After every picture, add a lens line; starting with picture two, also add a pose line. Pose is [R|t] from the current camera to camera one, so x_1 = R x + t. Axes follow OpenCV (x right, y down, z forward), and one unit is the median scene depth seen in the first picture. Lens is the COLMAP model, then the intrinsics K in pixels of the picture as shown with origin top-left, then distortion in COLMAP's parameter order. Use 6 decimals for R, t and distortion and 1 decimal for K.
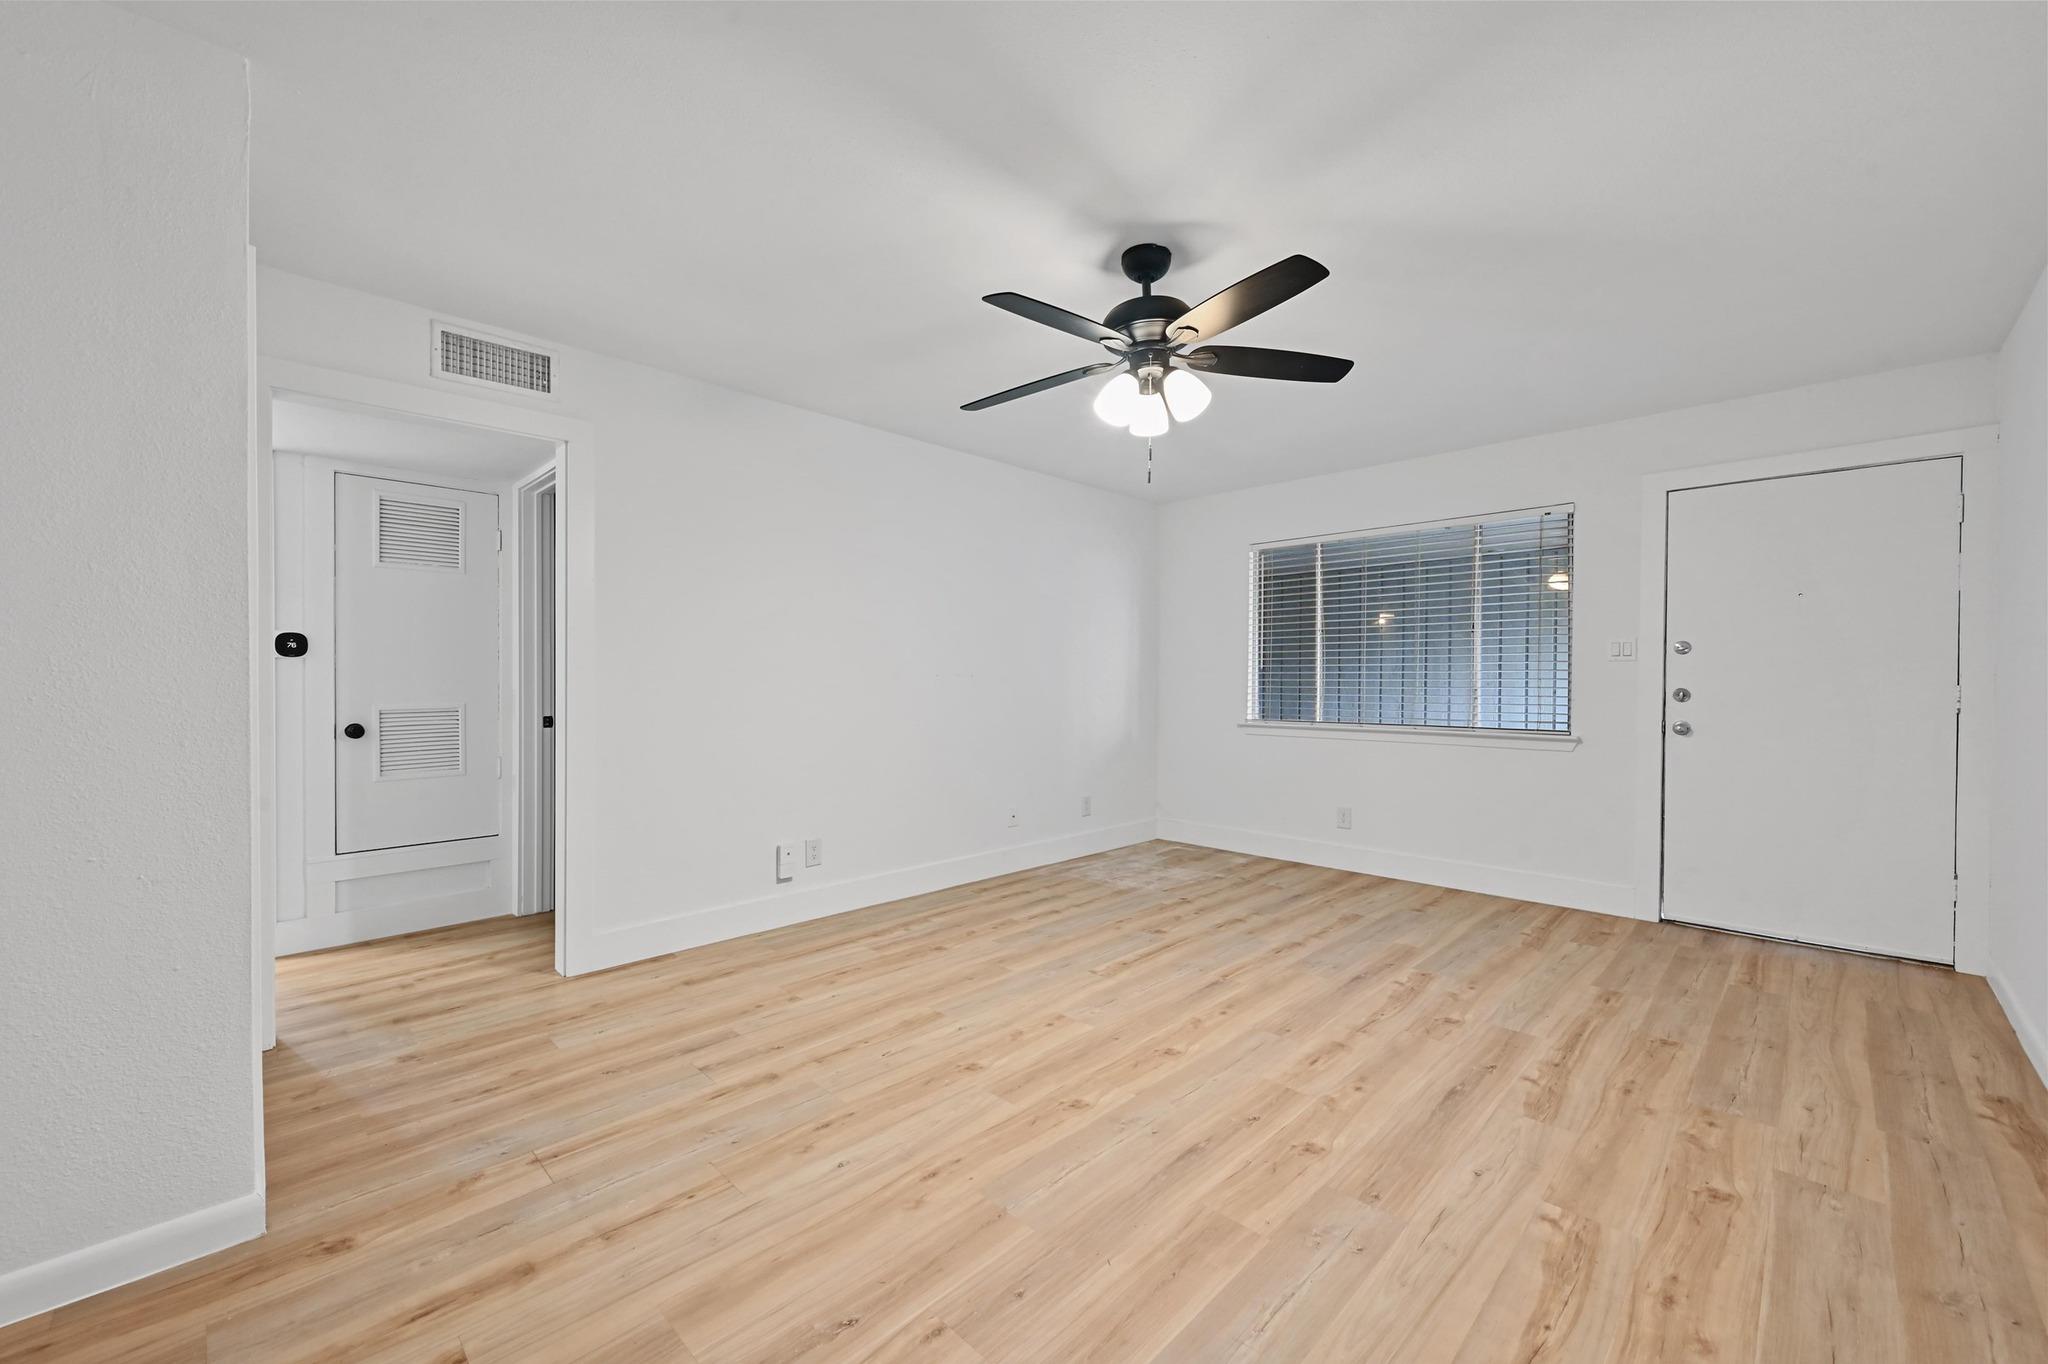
lens RADIAL K [[813.7, 0, 1030.1], [0, 813.7, 682.5], [0, 0, 1]] dist [0.004117, 0.000093]
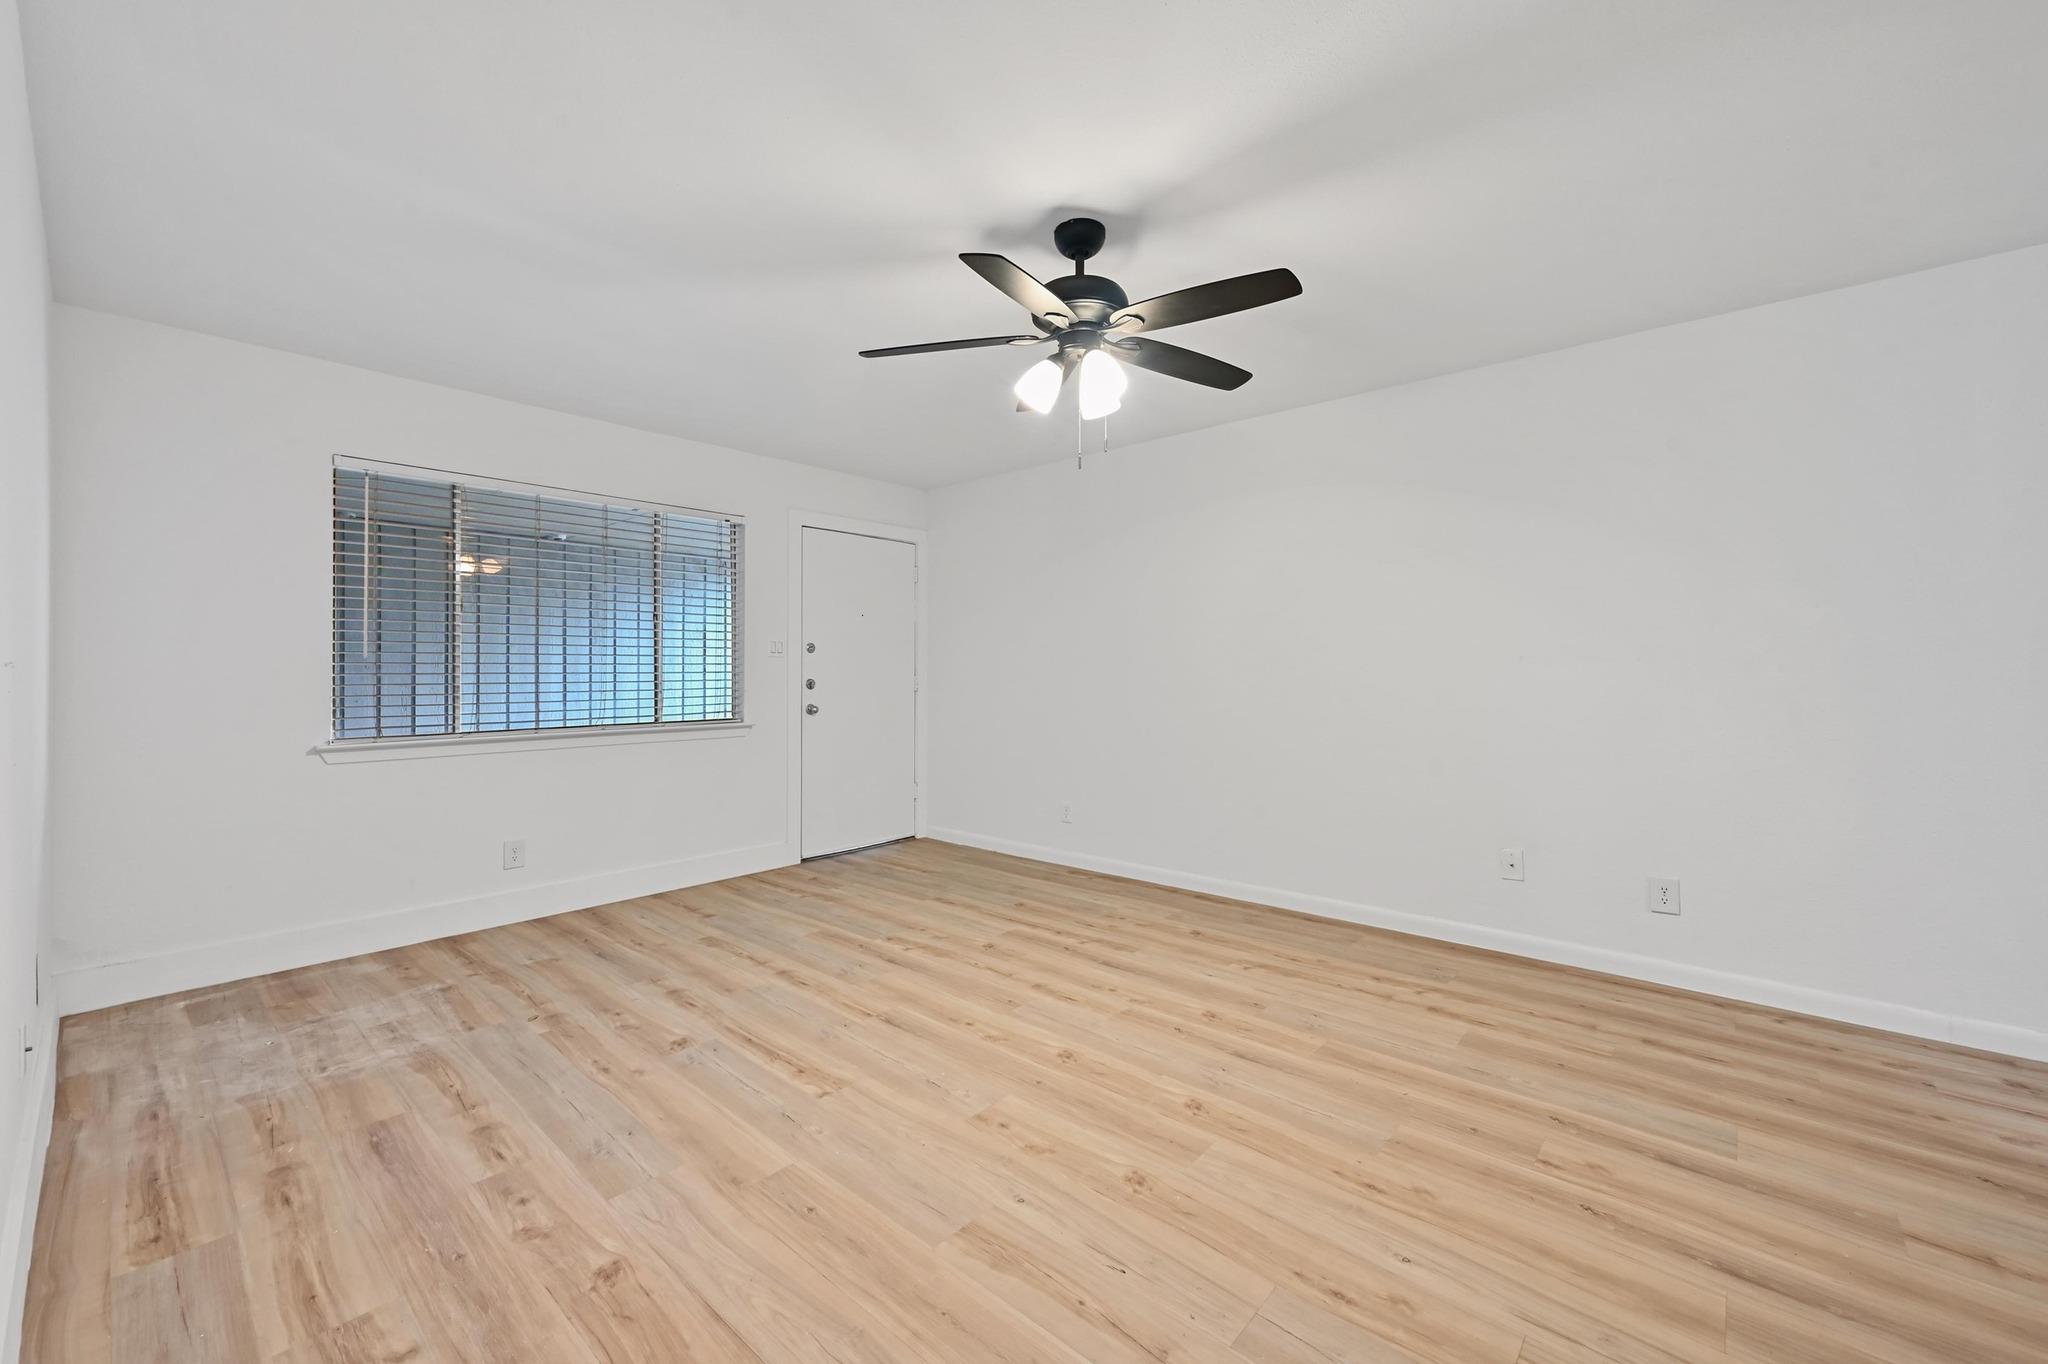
lens RADIAL K [[813.7, 0, 1034.6], [0, 813.7, 675.7], [0, 0, 1]] dist [0.004117, 0.000093]
pose [[-0.059742, -0.004835, 0.998202, -0.712450], [0.006976, 0.999962, 0.005261, -0.003593], [-0.998189, 0.007278, -0.059706, 0.981553]]
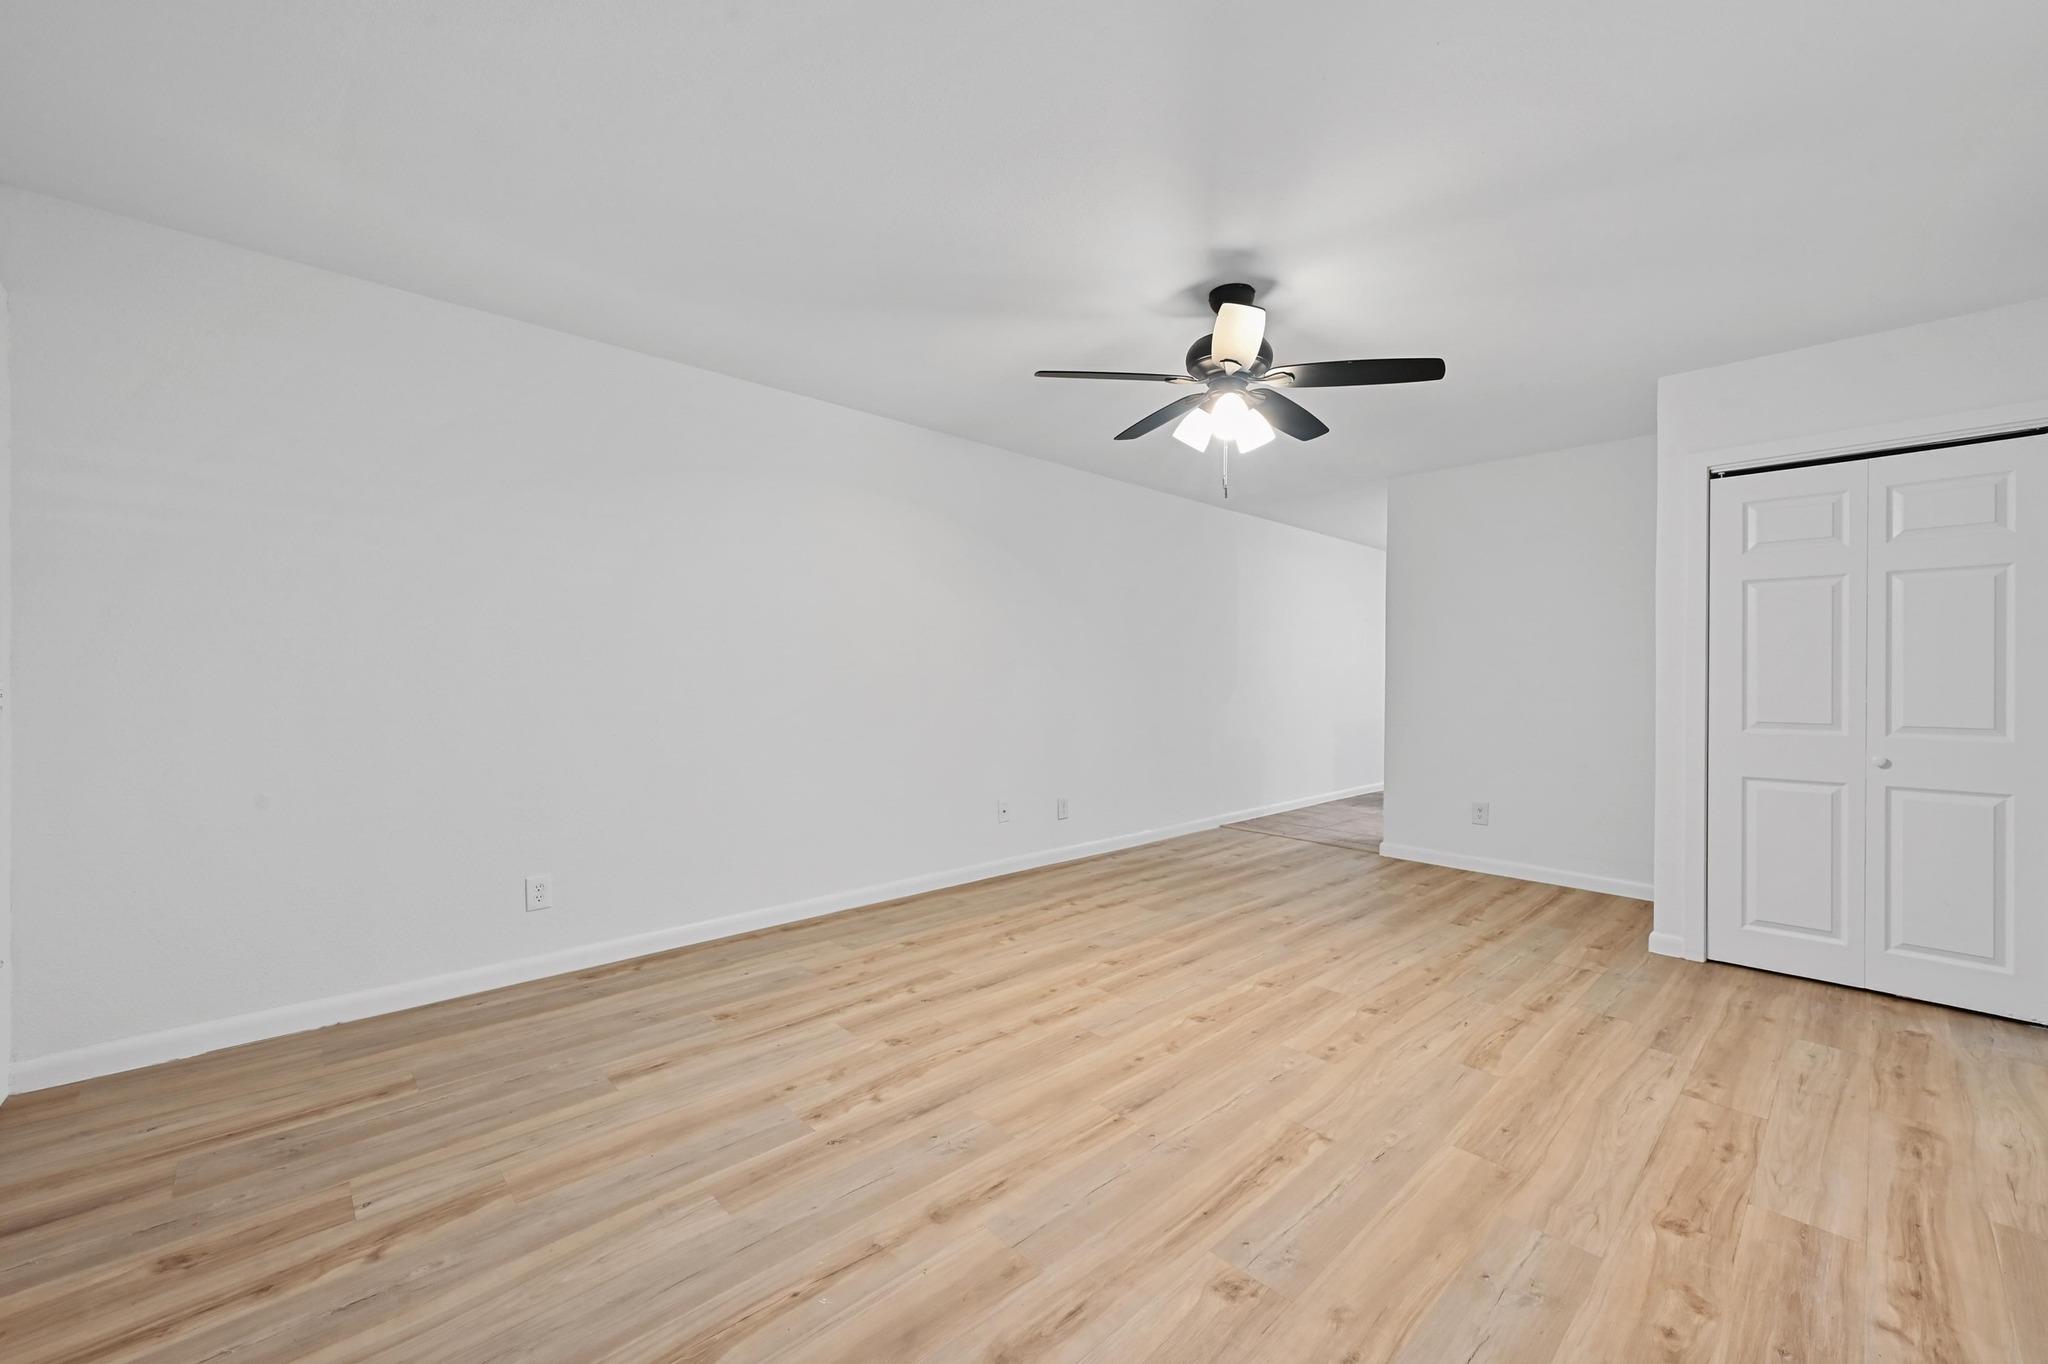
lens RADIAL K [[796.8, 0, 1031.8], [0, 796.8, 678.1], [0, 0, 1]] dist [0.004097, 0.000761]
pose [[-0.999361, -0.010650, 0.034106, 0.327923], [-0.010341, 0.999904, 0.009230, -0.006062], [-0.034201, 0.008871, -0.999376, 1.855196]]
